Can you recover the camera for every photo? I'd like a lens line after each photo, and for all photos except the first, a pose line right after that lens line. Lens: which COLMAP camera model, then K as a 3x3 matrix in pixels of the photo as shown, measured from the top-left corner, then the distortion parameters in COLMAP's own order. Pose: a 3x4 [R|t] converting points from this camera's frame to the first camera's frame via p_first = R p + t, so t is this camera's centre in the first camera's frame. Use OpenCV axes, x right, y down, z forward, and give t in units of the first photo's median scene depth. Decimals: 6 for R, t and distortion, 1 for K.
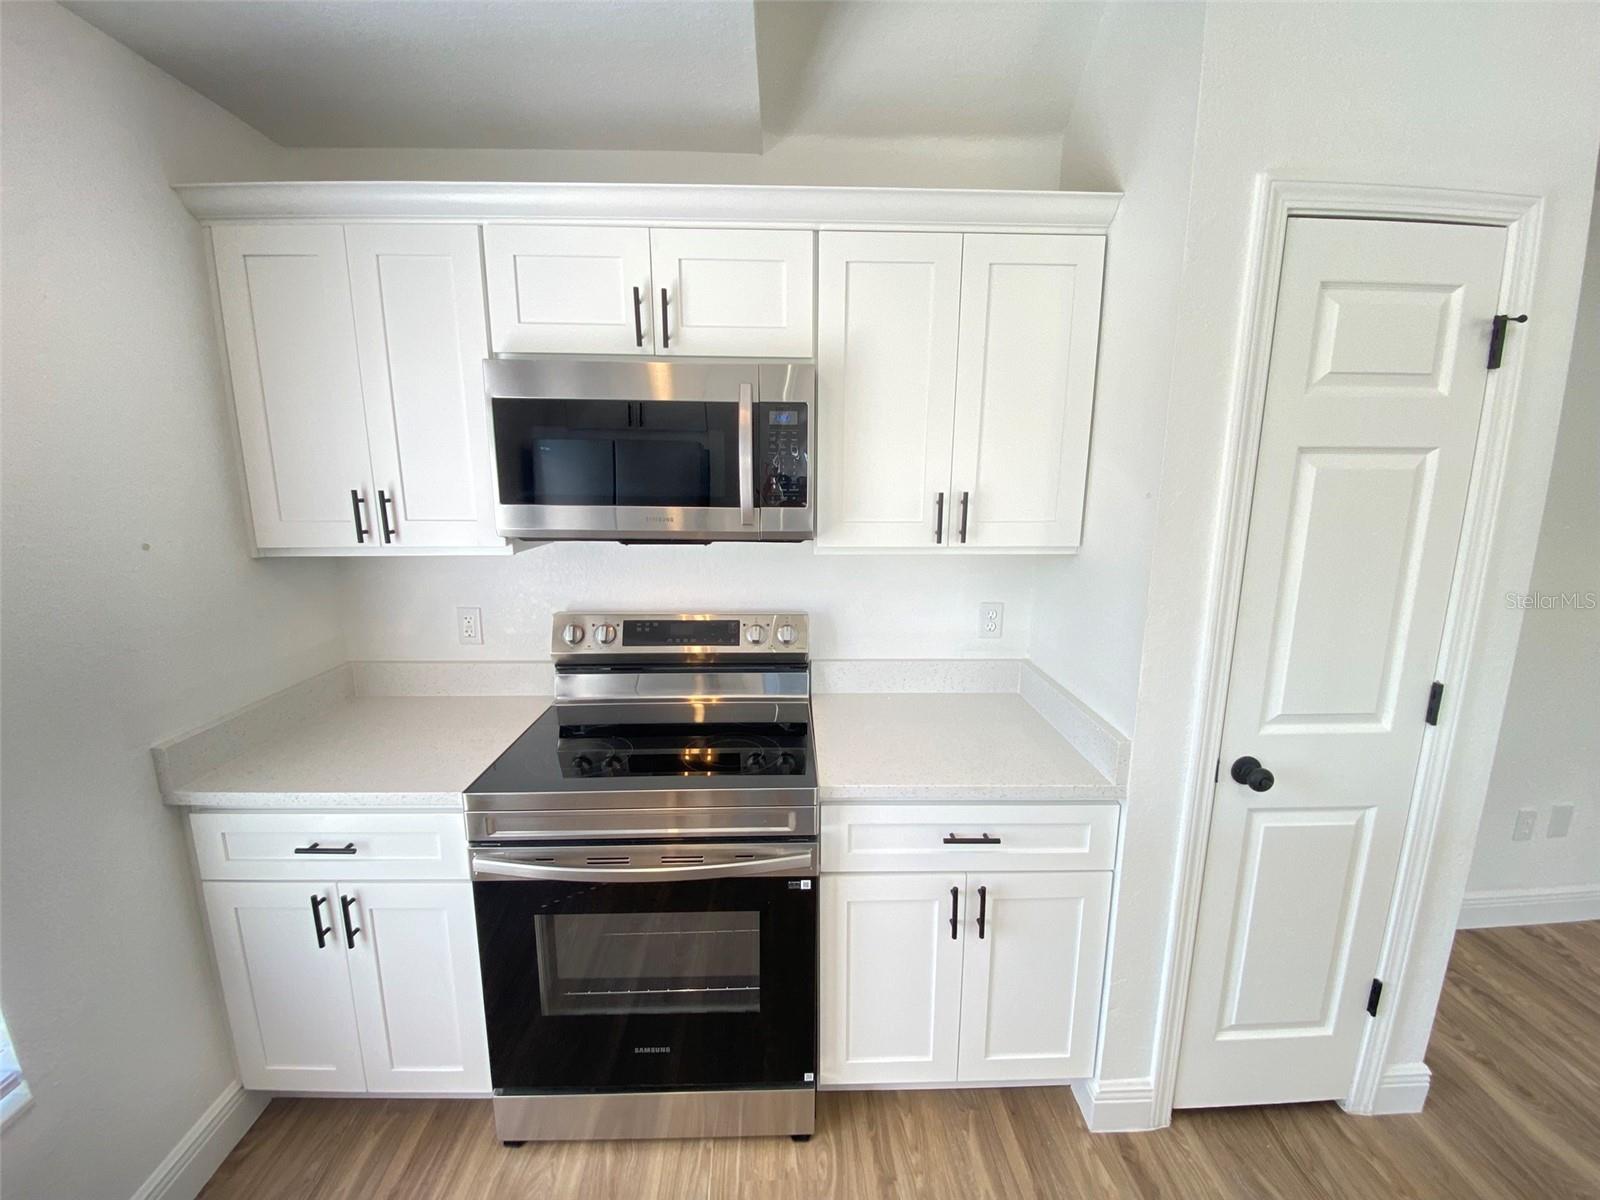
lens RADIAL K [[648.3, 0, 813.7], [0, 648.3, 601.4], [0, 0, 1]] dist [0.009904, -0.014498]
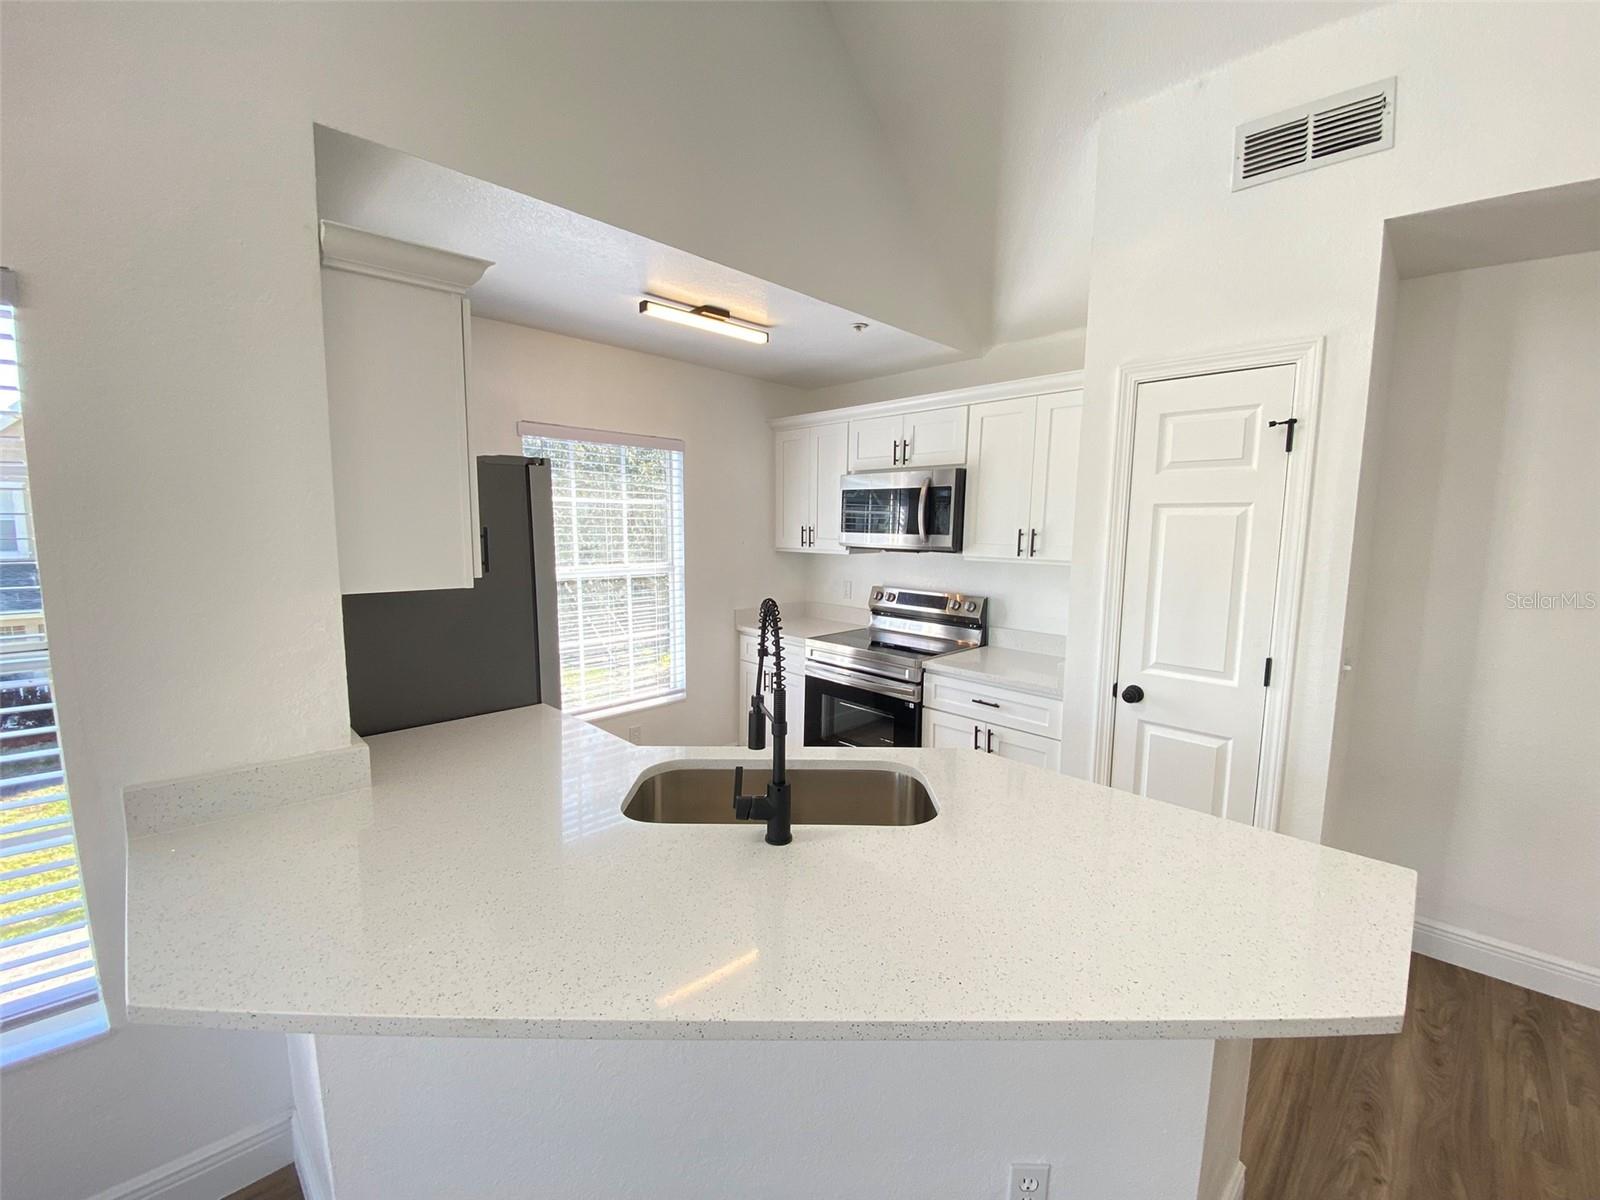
lens RADIAL K [[648.3, 0, 805.1], [0, 648.3, 599.3], [0, 0, 1]] dist [0.009904, -0.014498]
pose [[0.686467, 0.087893, -0.721830, 1.223425], [-0.144813, 0.989309, -0.017256, 0.164272], [0.712596, 0.116376, 0.691855, -0.764026]]
